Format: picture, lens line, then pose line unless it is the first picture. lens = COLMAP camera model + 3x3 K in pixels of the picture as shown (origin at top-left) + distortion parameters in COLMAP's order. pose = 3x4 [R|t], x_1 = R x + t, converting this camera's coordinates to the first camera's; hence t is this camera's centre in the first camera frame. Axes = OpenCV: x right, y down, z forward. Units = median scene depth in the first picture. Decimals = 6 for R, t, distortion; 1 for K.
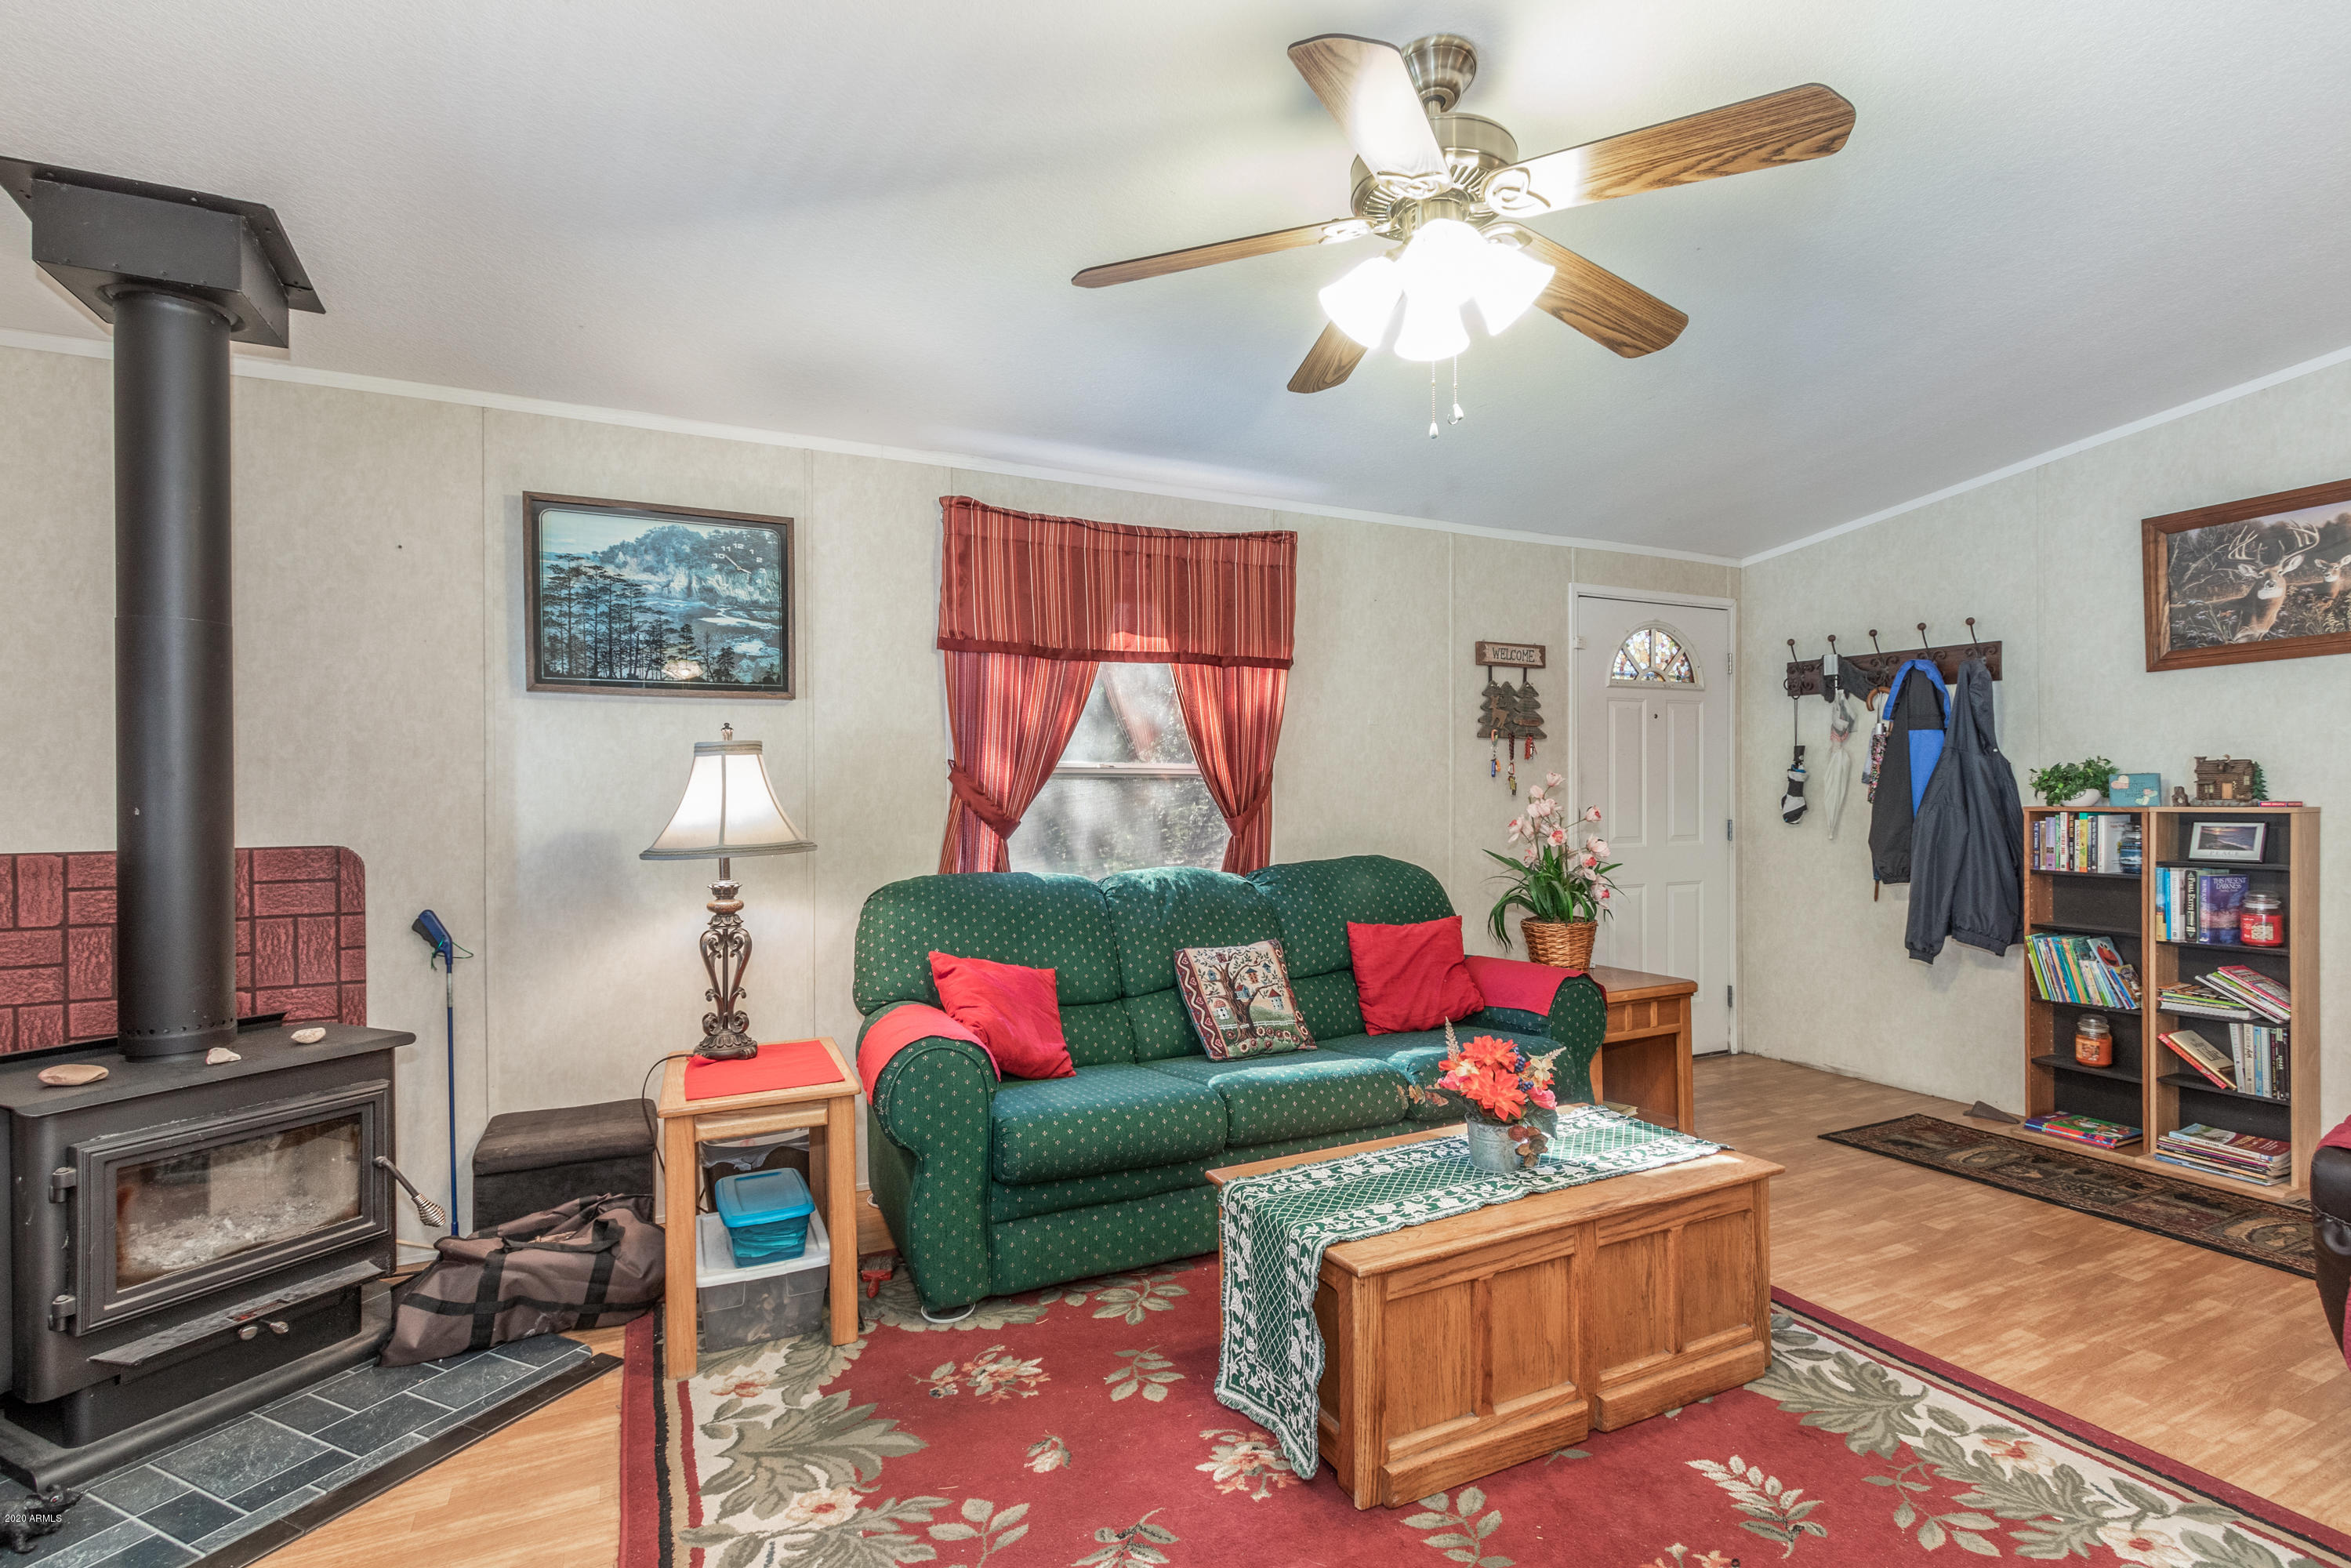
lens RADIAL K [[1095.2, 0, 1187.6], [0, 1095.2, 796.7], [0, 0, 1]] dist [0.001658, 0.000447]
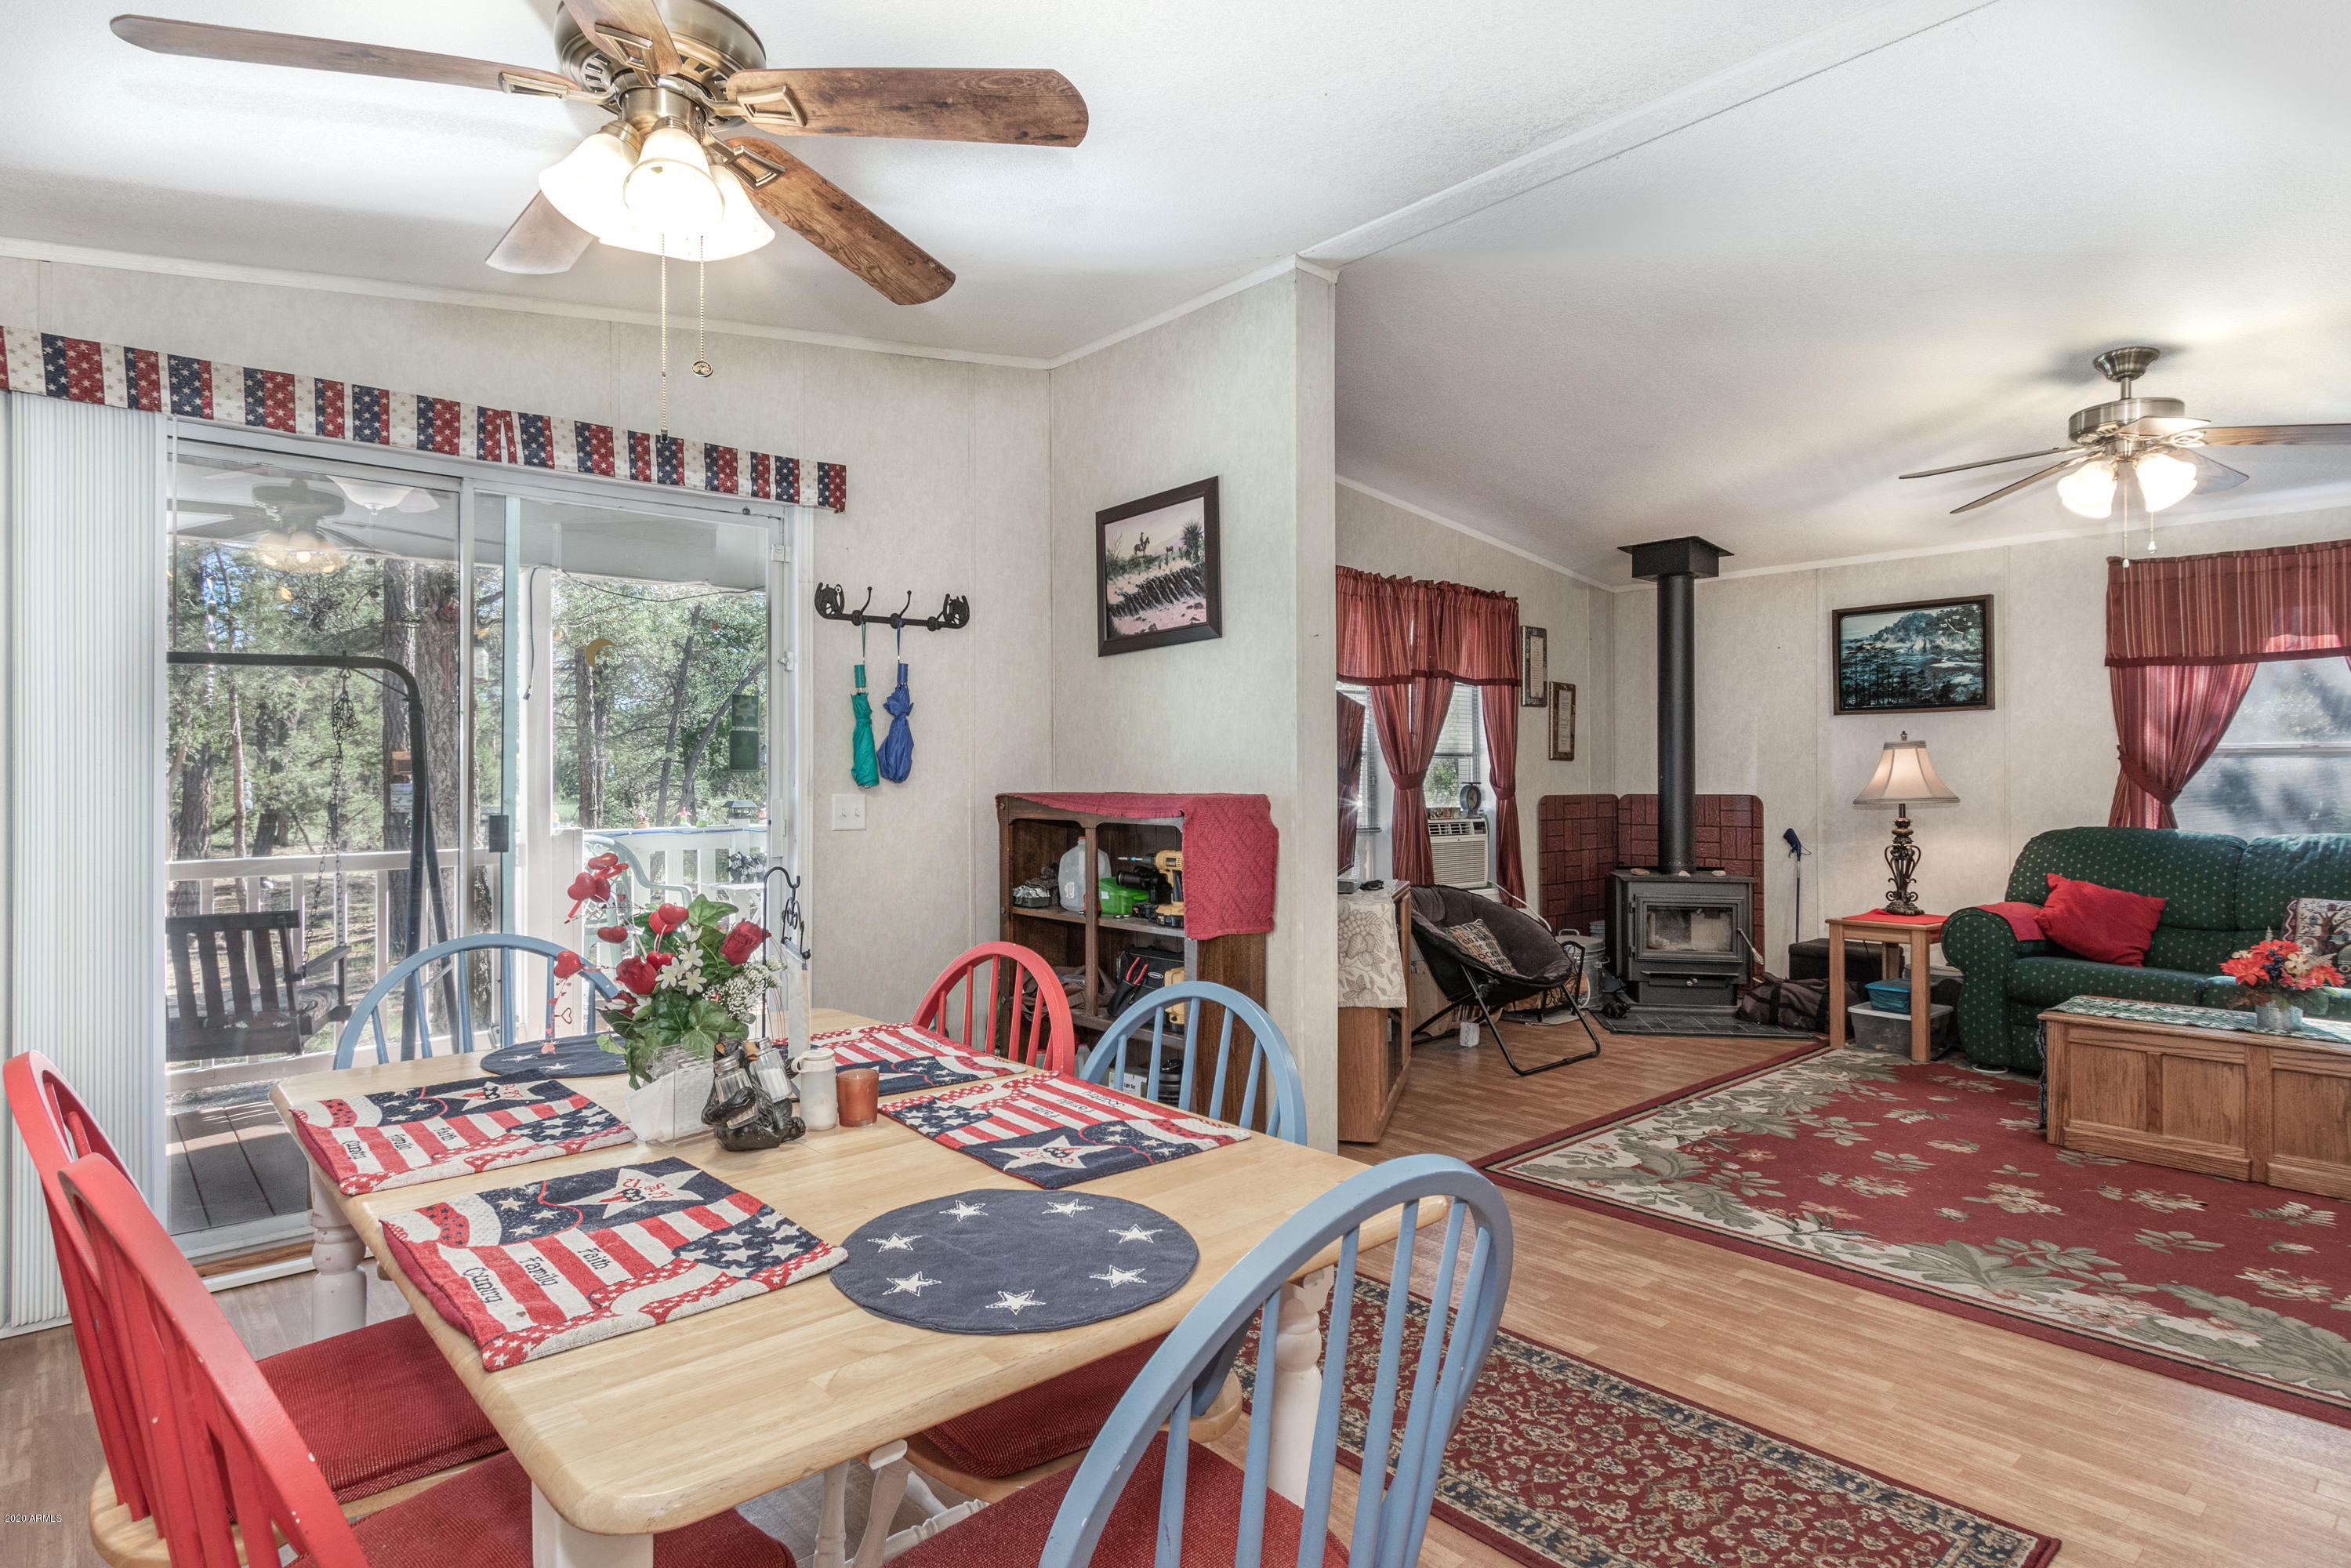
lens RADIAL K [[1249.9, 0, 1153.4], [0, 1249.9, 775.1], [0, 0, 1]] dist [-0.001406, -0.001310]
pose [[0.251931, 0.005233, -0.967731, 1.151549], [-0.001107, 0.999986, 0.005120, -0.003312], [0.967744, -0.000219, 0.251934, -0.657196]]
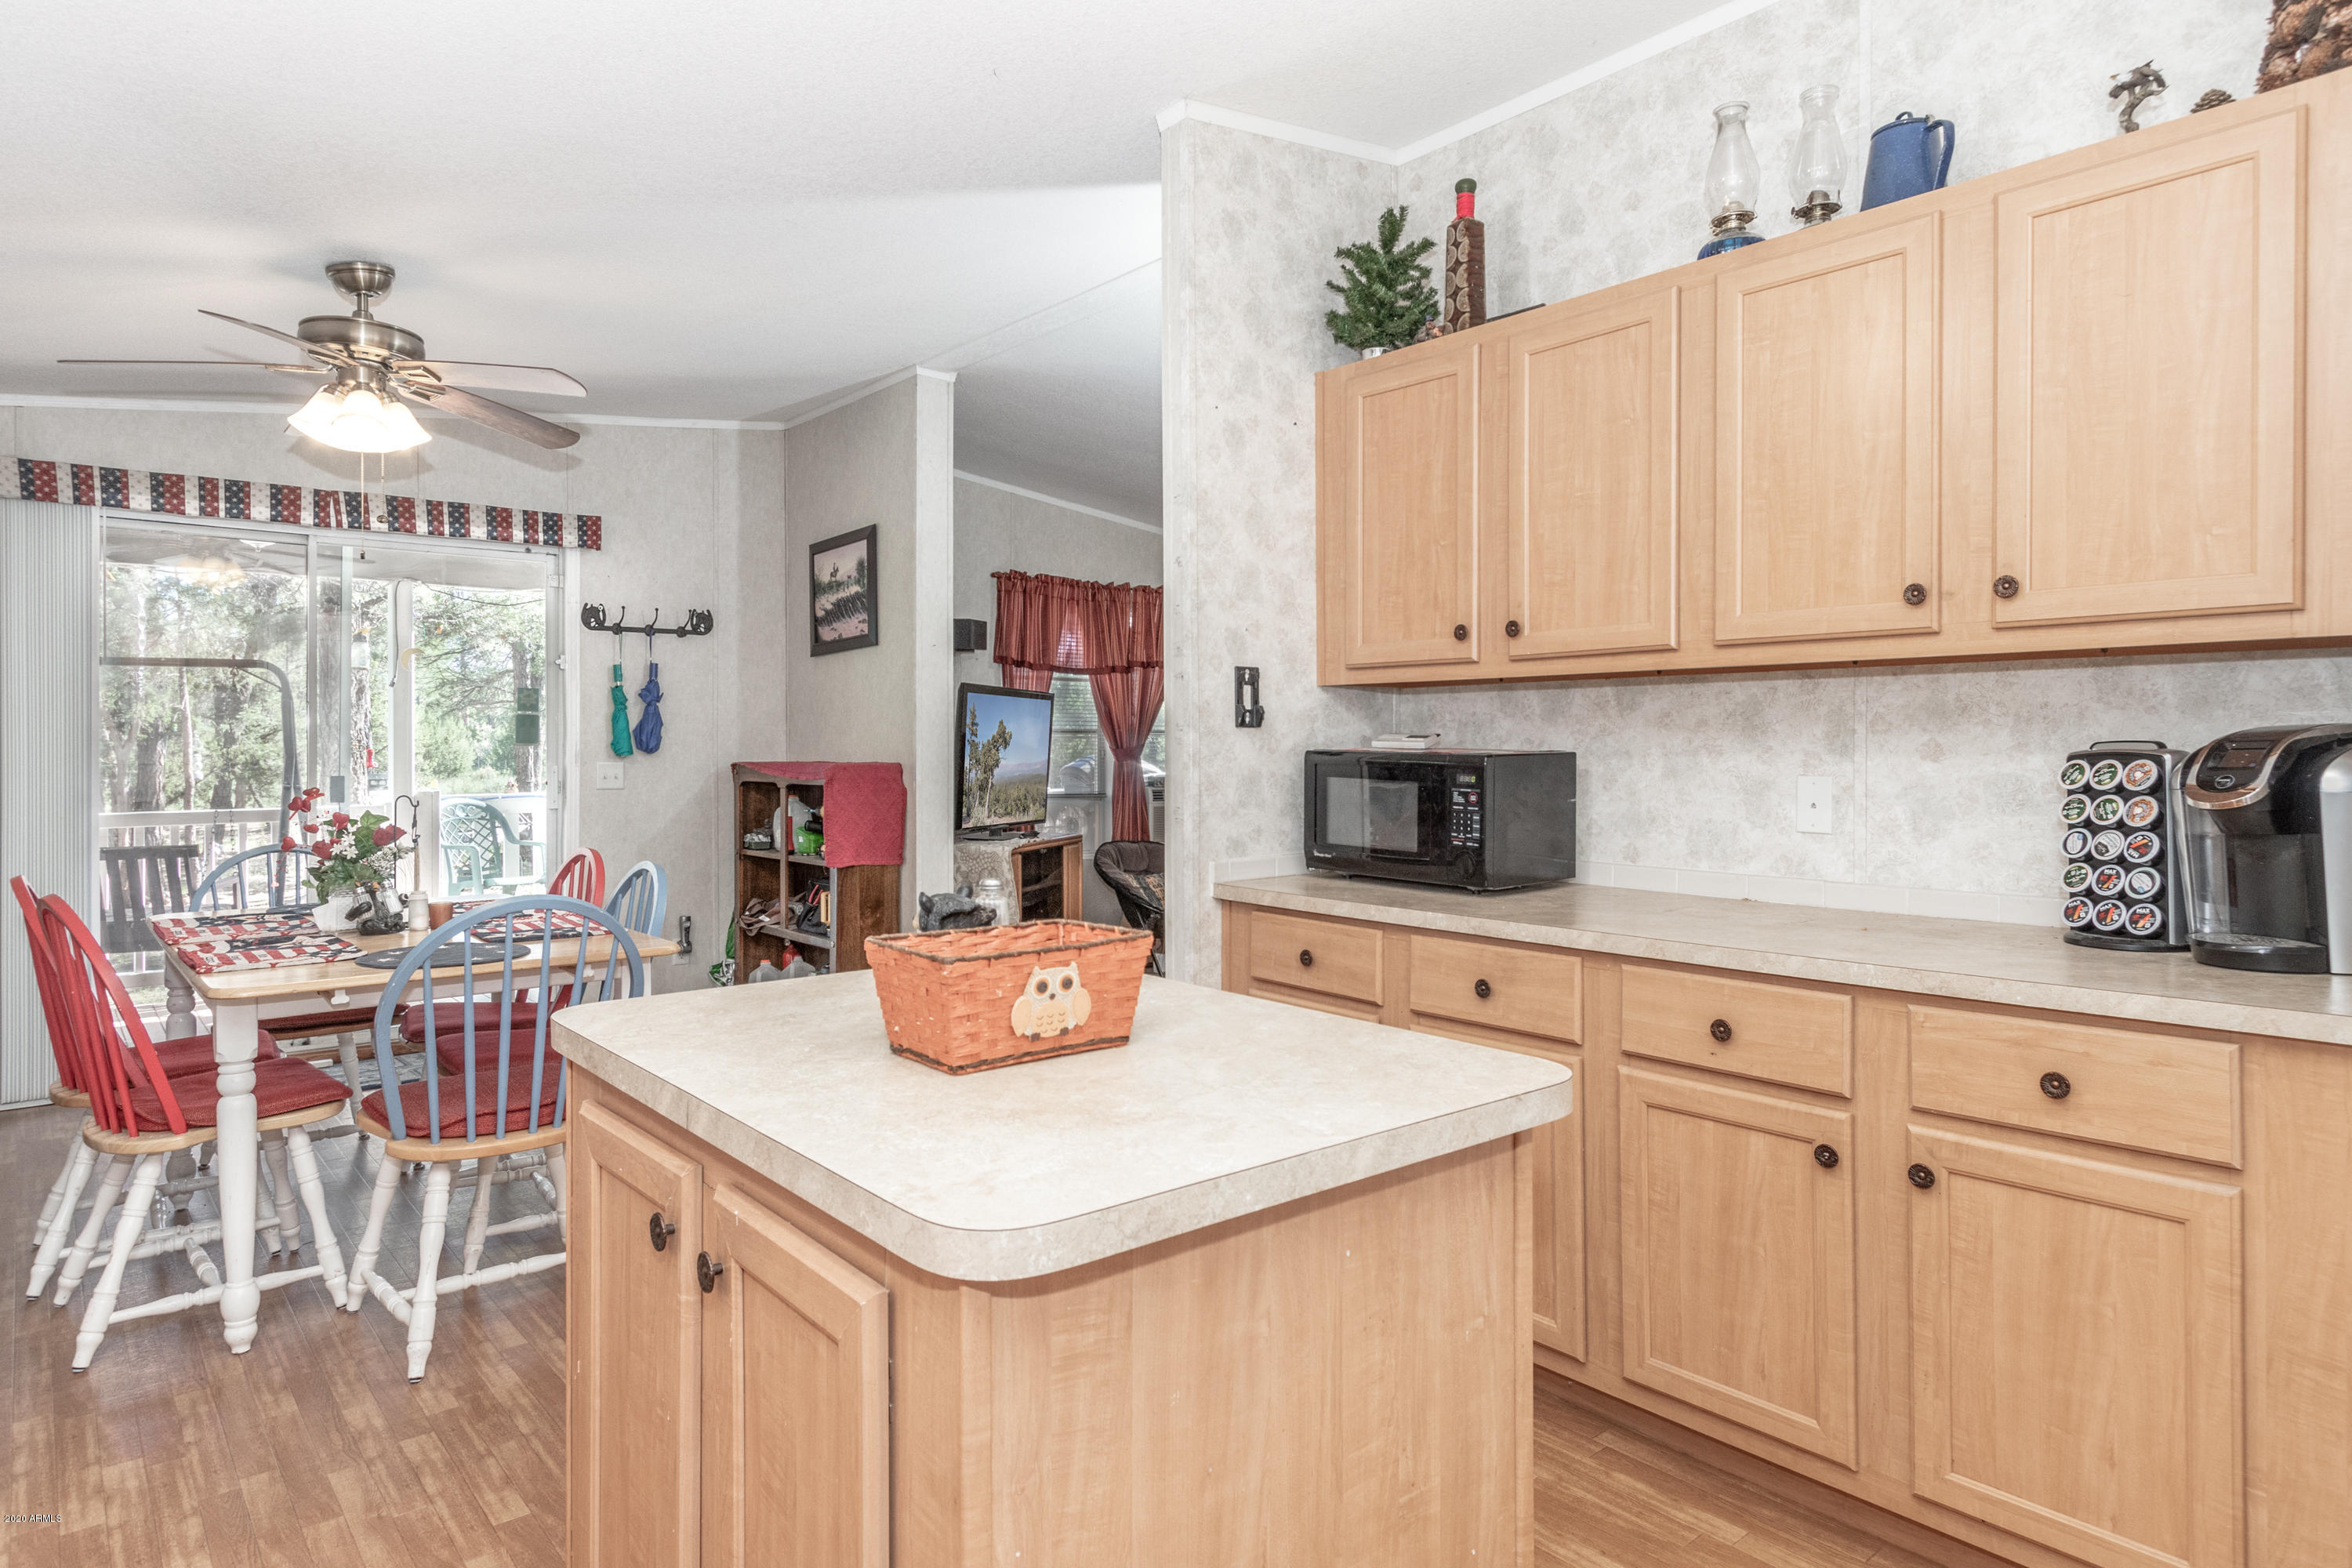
lens RADIAL K [[1337.3, 0, 1119.1], [0, 1337.3, 756.6], [0, 0, 1]] dist [0.001181, -0.001237]
pose [[0.220100, 0.010544, -0.975420, 1.798477], [-0.003549, 0.999944, 0.010008, -0.005189], [0.975471, 0.001259, 0.220125, -0.340616]]
